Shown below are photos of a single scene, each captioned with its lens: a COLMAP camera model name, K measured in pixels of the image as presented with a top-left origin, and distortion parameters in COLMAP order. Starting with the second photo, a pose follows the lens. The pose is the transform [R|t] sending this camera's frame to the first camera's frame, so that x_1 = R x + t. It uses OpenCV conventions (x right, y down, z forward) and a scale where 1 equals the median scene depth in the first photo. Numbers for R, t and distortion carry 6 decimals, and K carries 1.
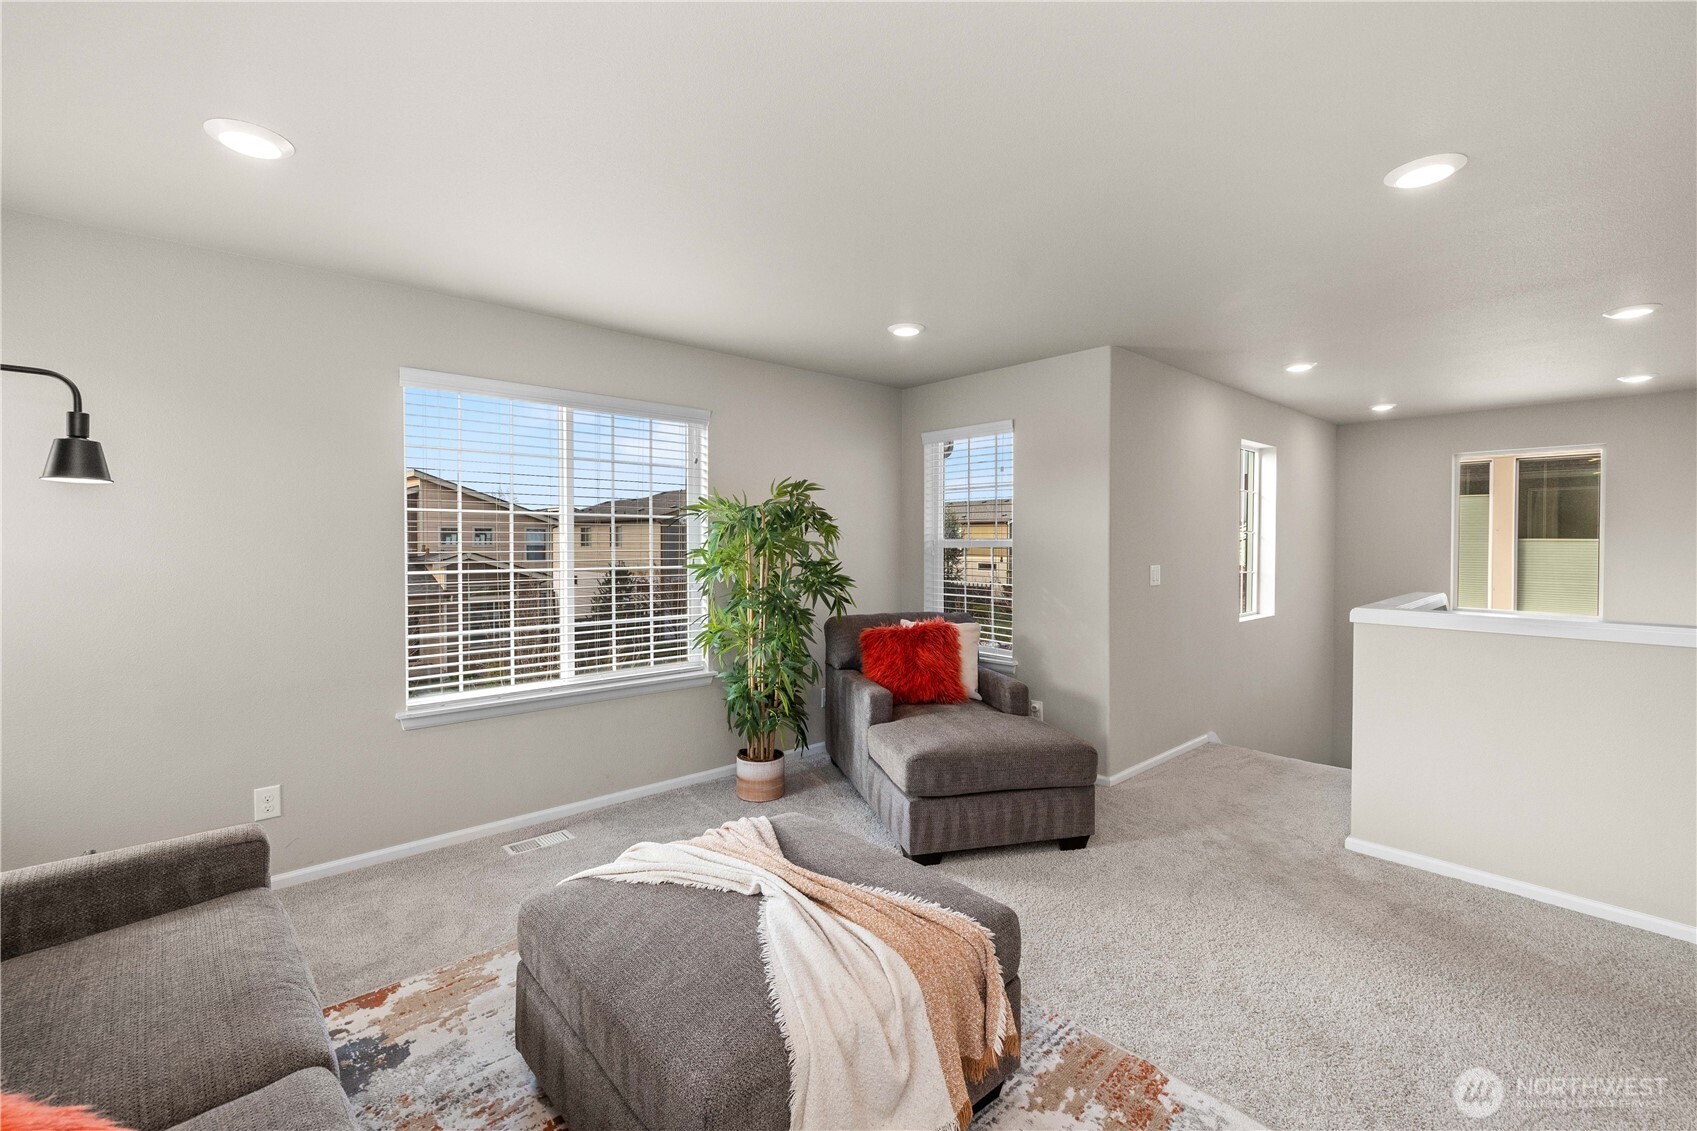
lens RADIAL K [[708.1, 0, 844.4], [0, 708.1, 559.7], [0, 0, 1]] dist [0.001335, -0.000281]
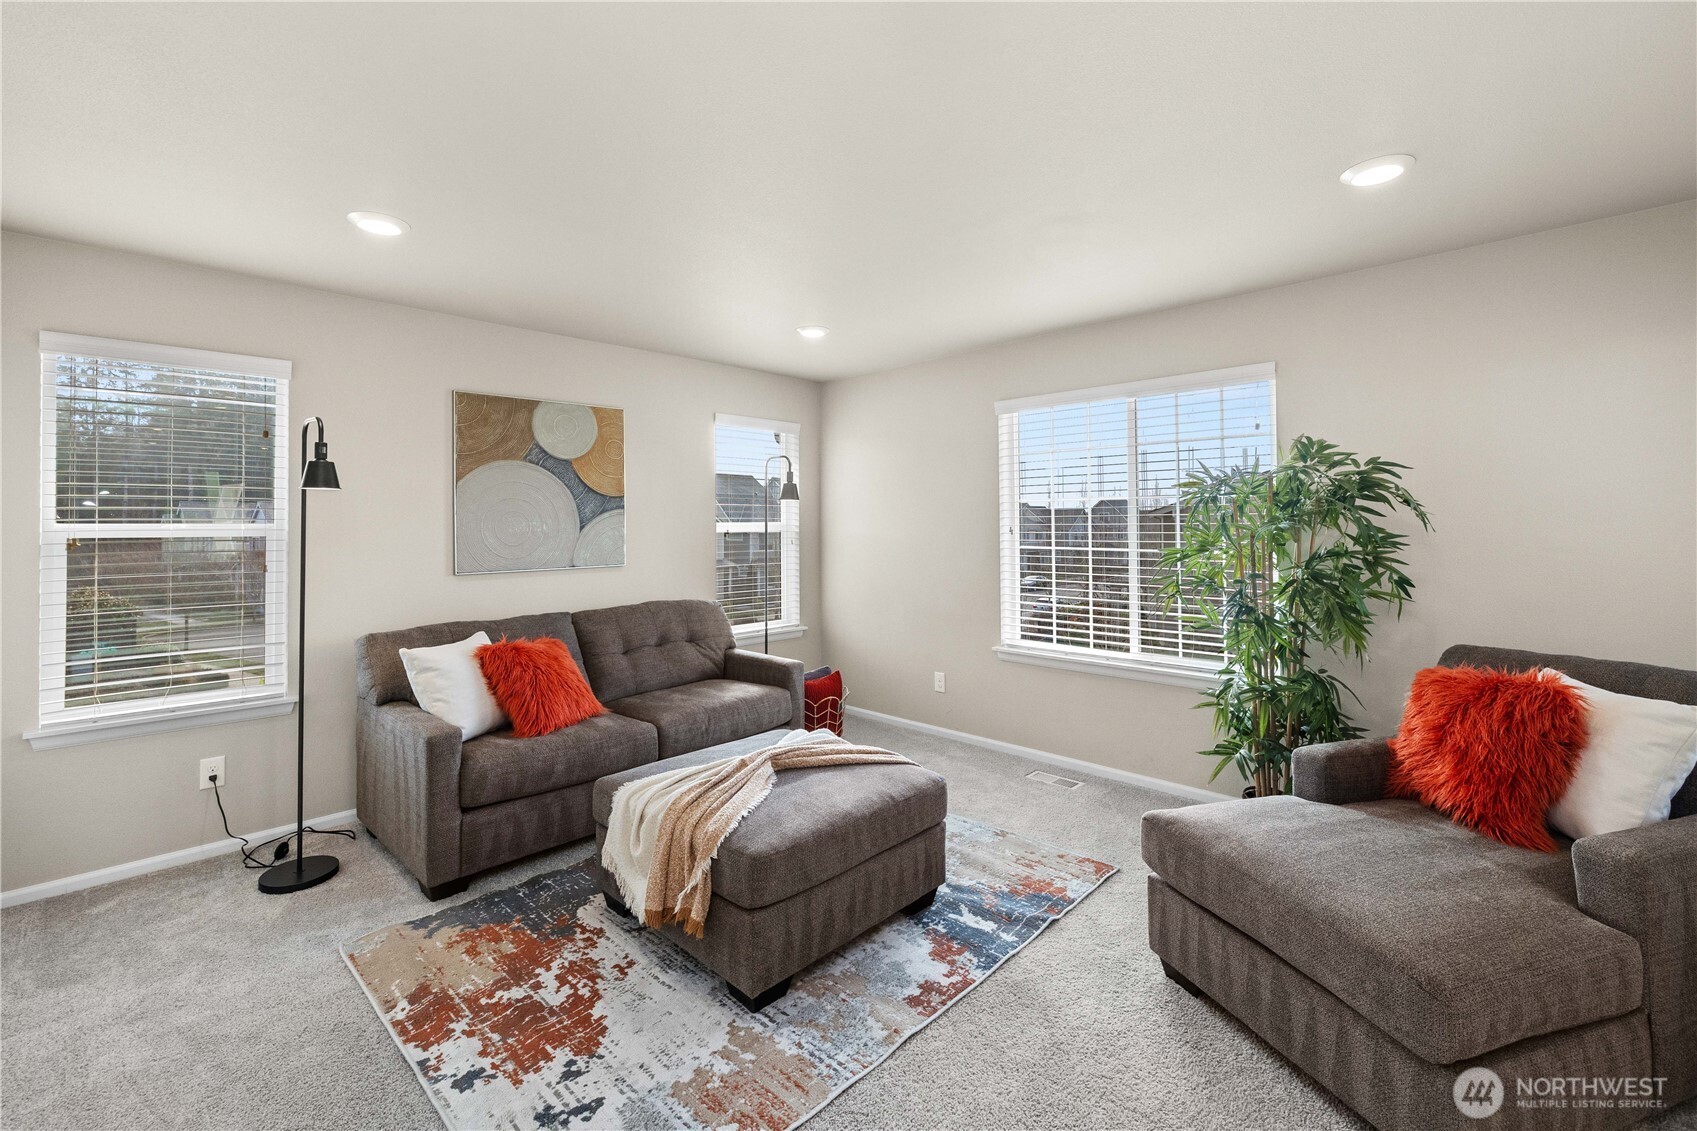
lens RADIAL K [[719.9, 0, 851.5], [0, 719.9, 541.2], [0, 0, 1]] dist [-0.003079, -0.000537]
pose [[0.072791, 0.019101, -0.997164, 0.671004], [-0.017957, 0.999680, 0.017838, -0.011498], [0.997186, 0.016608, 0.073111, 0.521250]]
